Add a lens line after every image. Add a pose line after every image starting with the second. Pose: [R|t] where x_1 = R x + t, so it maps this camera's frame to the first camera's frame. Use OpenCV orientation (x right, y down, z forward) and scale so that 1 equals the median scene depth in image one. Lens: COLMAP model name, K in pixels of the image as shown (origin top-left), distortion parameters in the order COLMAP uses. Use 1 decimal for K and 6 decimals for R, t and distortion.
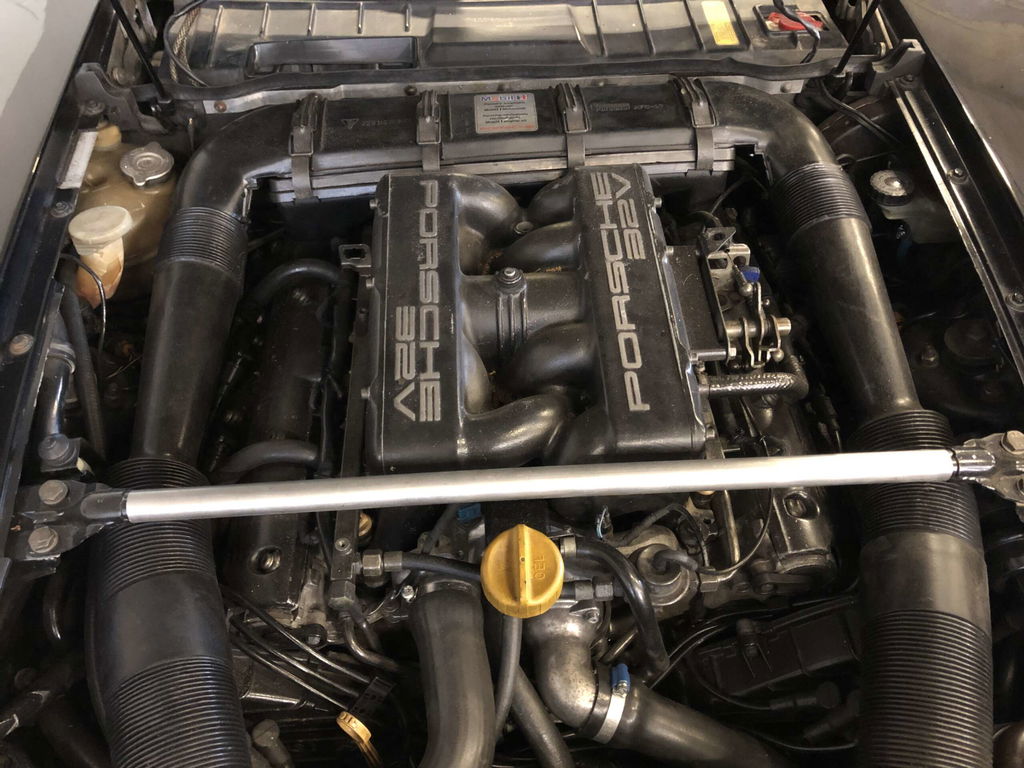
lens RADIAL K [[838.6, 0, 512.5], [0, 838.6, 381.1], [0, 0, 1]] dist [0.019290, -0.024514]
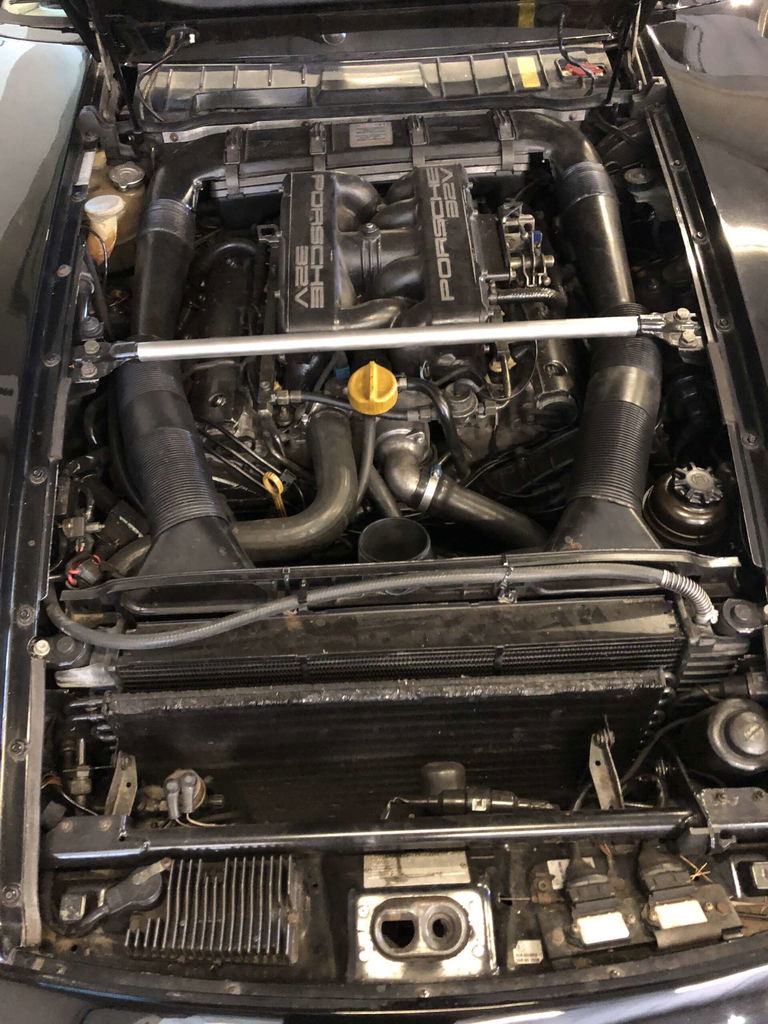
lens RADIAL K [[838.6, 0, 370.4], [0, 838.6, 532.5], [0, 0, 1]] dist [0.019290, -0.024514]
pose [[0.998814, 0.001636, -0.048655, 0.068868], [-0.000248, 0.999593, 0.028512, 0.358696], [0.048682, -0.028466, 0.998409, -0.512948]]
